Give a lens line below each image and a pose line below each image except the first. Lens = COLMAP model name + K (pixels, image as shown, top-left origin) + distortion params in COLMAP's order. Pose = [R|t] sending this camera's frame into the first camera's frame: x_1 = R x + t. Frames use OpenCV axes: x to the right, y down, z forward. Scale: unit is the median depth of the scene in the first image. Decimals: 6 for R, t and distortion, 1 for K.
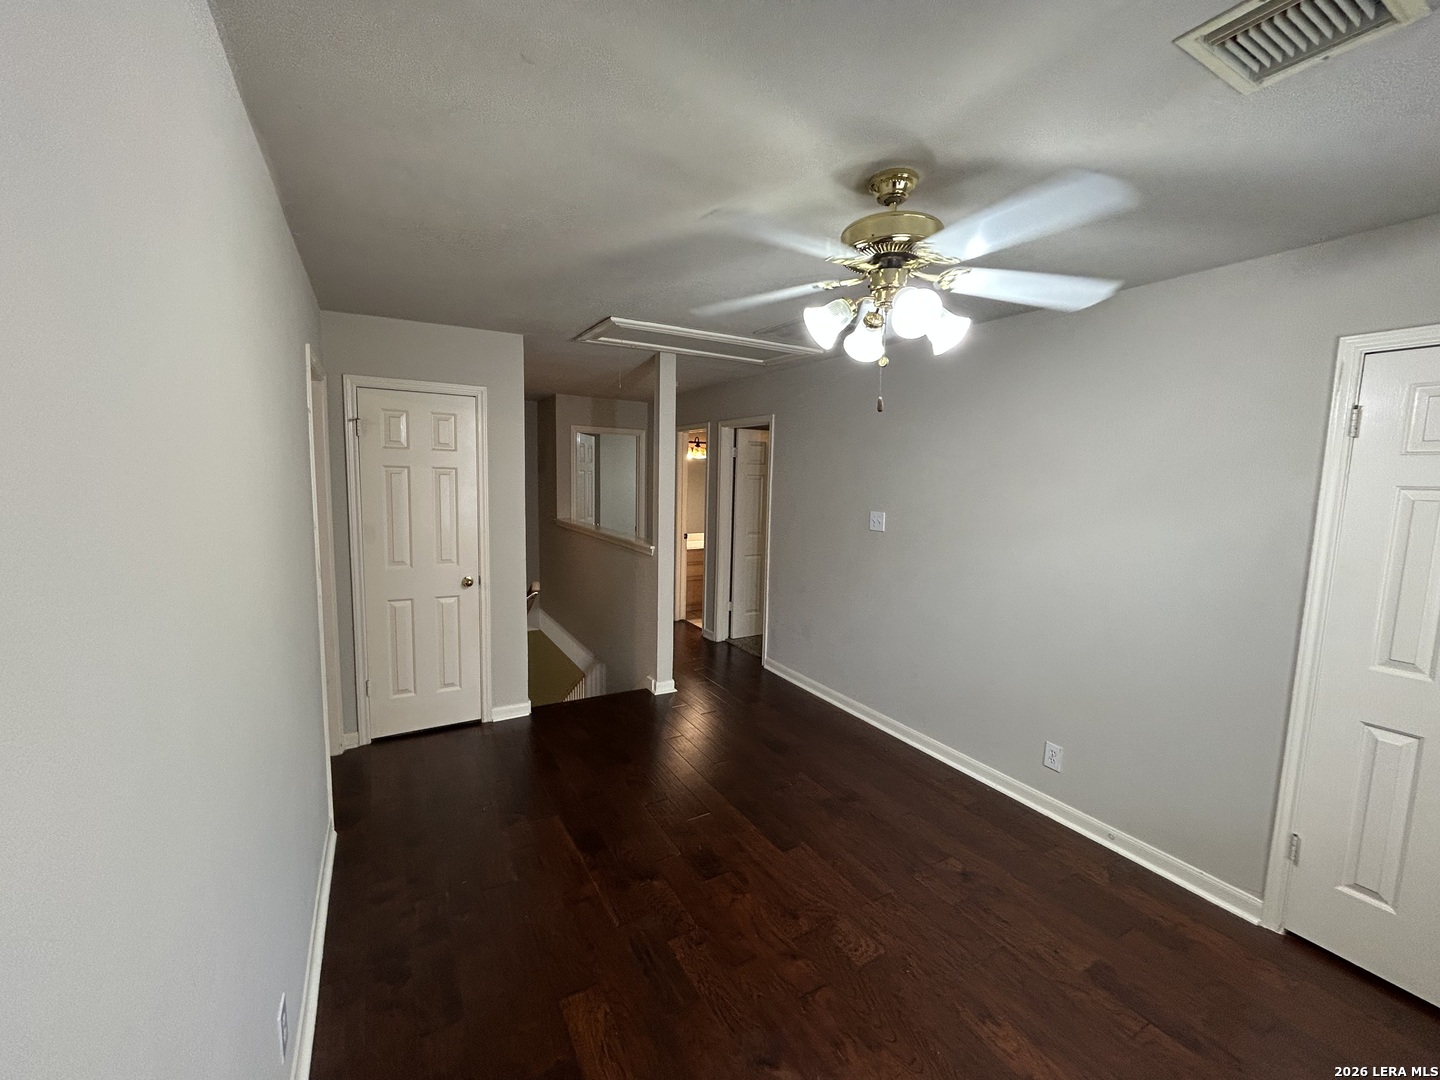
lens RADIAL K [[583.5, 0, 714.9], [0, 583.5, 541.9], [0, 0, 1]] dist [-0.000981, 0.000781]
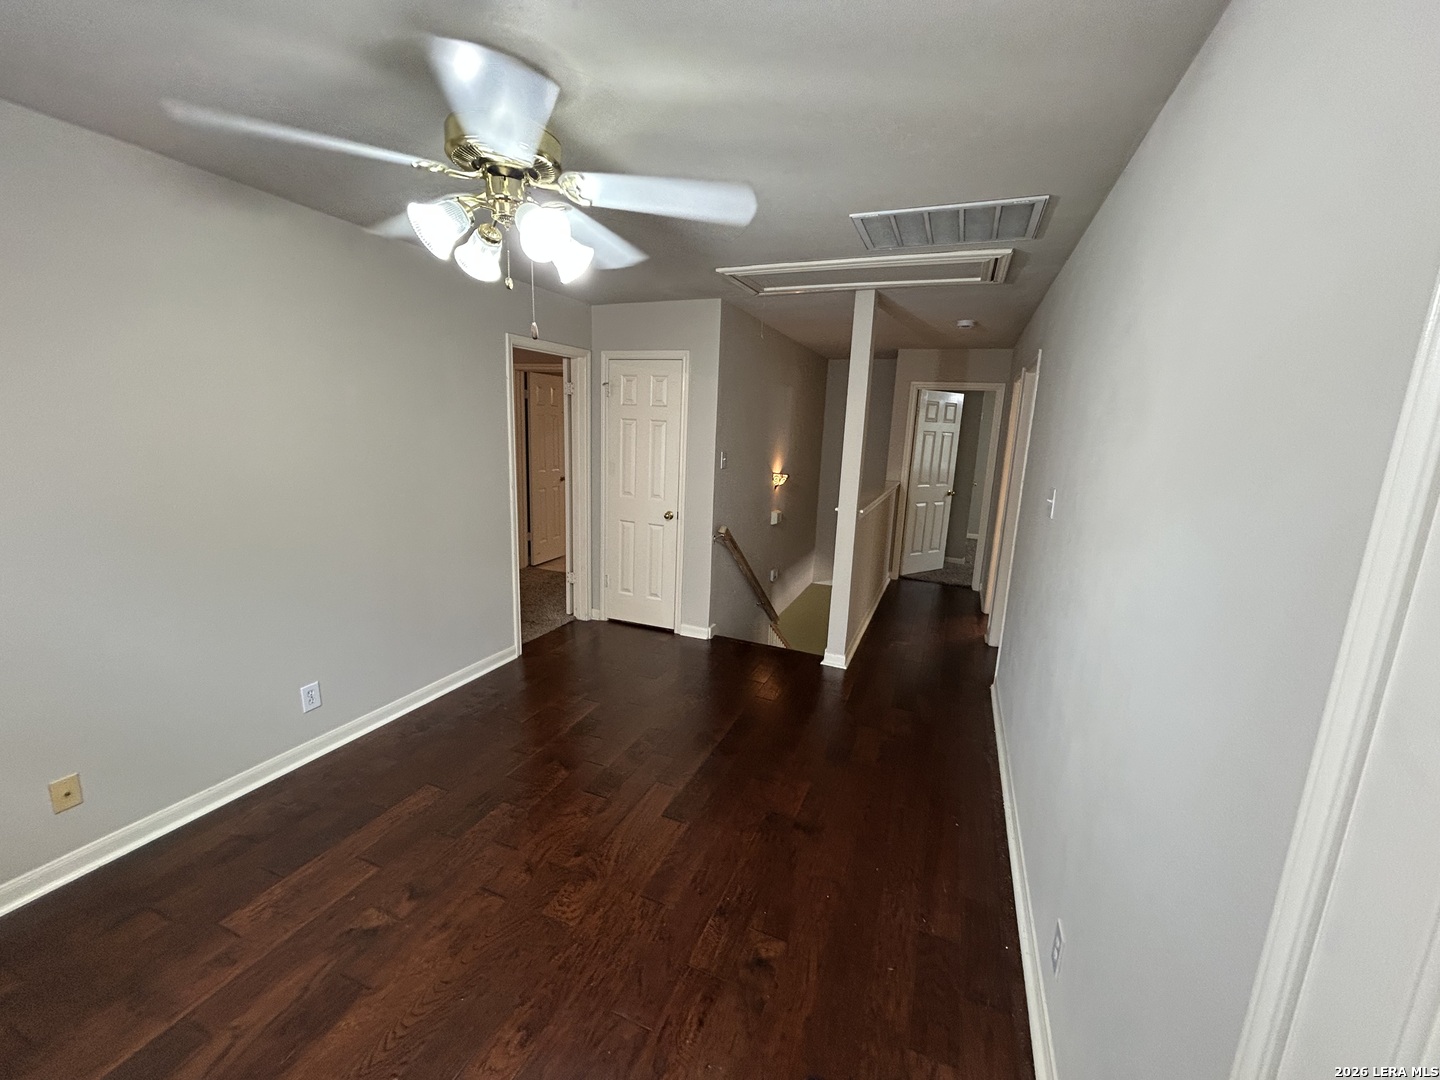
lens RADIAL K [[583.5, 0, 716.8], [0, 583.5, 542.5], [0, 0, 1]] dist [-0.000981, 0.000781]
pose [[0.612694, 0.160130, -0.773928, 0.604202], [-0.116923, 0.986848, 0.111620, -0.023862], [0.781623, 0.022101, 0.623359, 0.328796]]
